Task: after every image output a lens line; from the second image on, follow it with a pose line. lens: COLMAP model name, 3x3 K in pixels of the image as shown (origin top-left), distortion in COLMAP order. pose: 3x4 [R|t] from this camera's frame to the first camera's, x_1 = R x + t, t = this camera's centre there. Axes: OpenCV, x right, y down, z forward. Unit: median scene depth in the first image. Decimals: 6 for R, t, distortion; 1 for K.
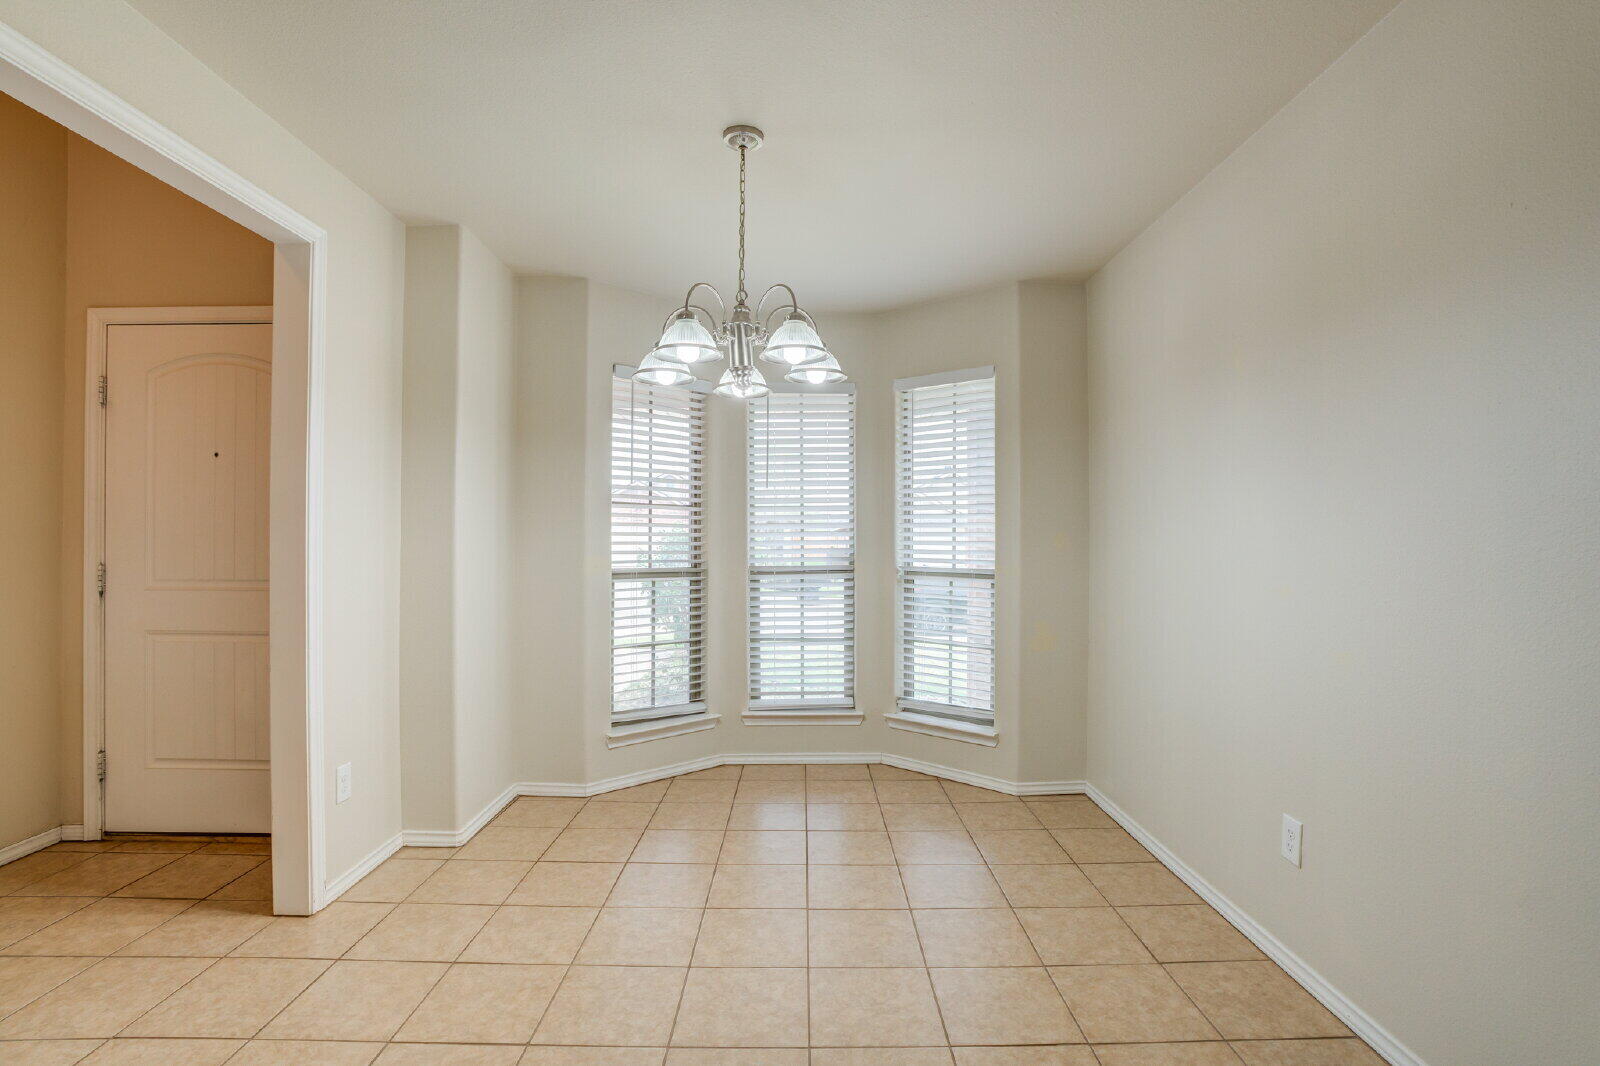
lens RADIAL K [[745.4, 0, 775.5], [0, 745.4, 544.4], [0, 0, 1]] dist [-0.089406, 0.033714]
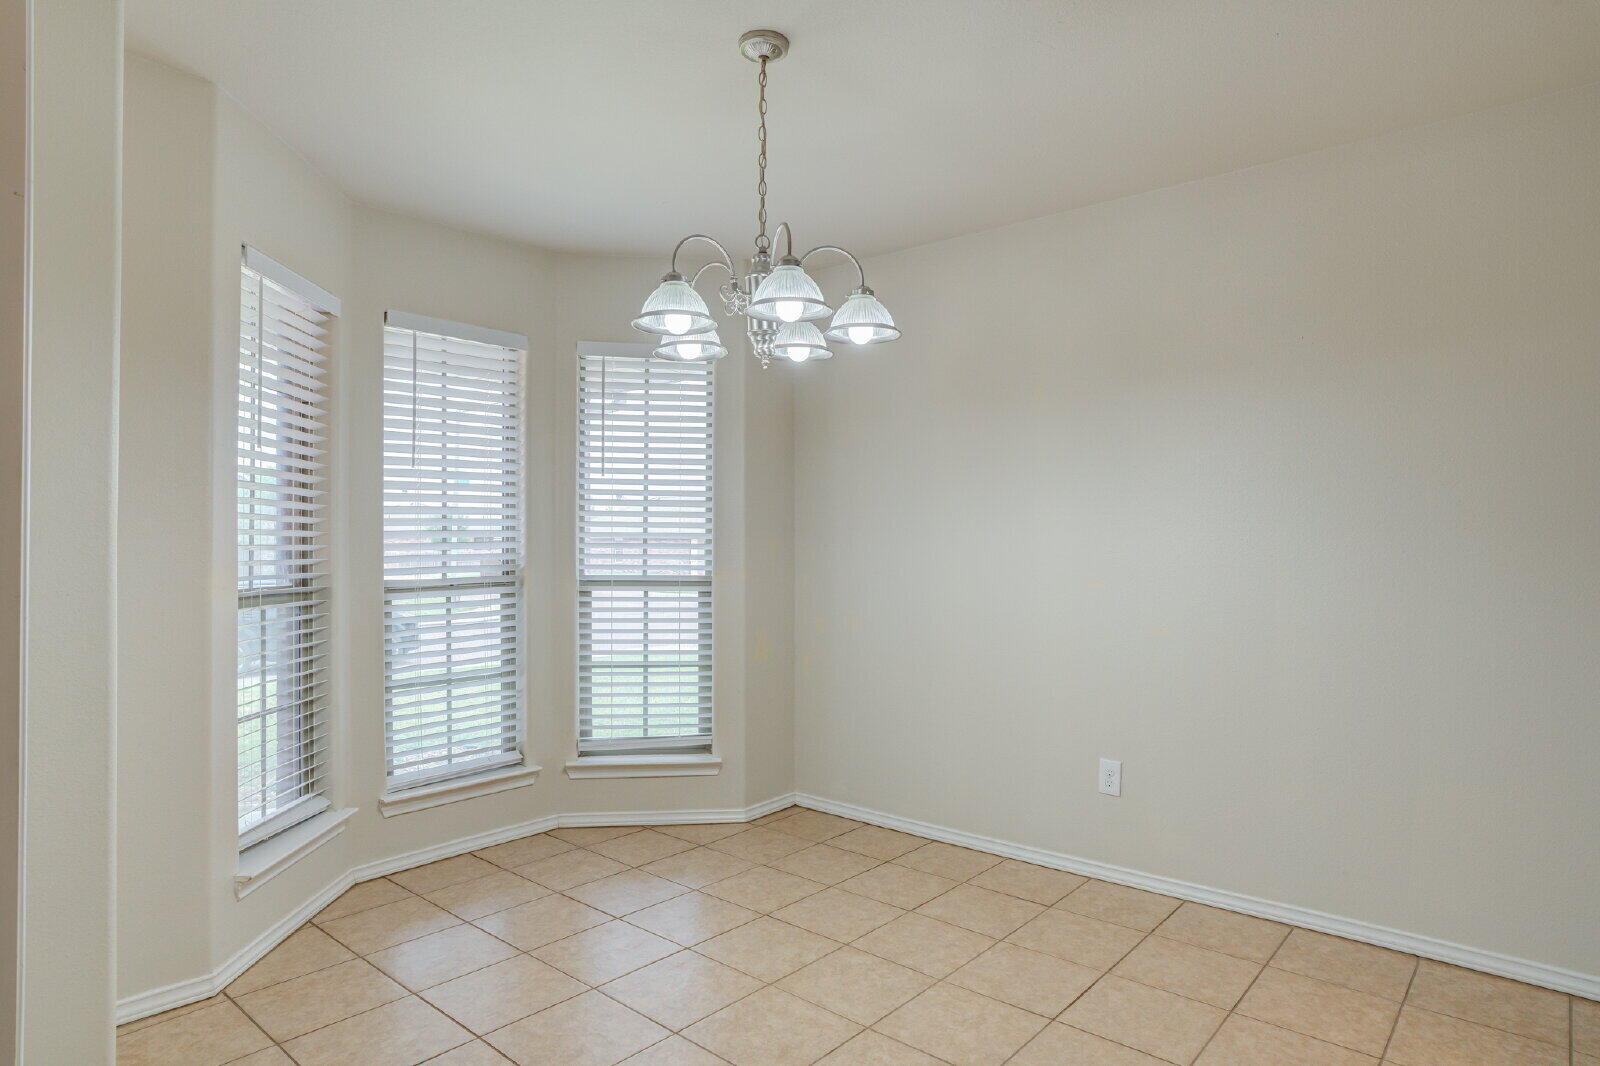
lens RADIAL K [[926.8, 0, 795.2], [0, 926.8, 532.7], [0, 0, 1]] dist [-0.059199, 0.036830]
pose [[0.648264, 0.008543, 0.761368, -0.466437], [0.007208, 0.999823, -0.017356, 0.002568], [-0.761381, 0.016740, 0.648088, 0.186096]]
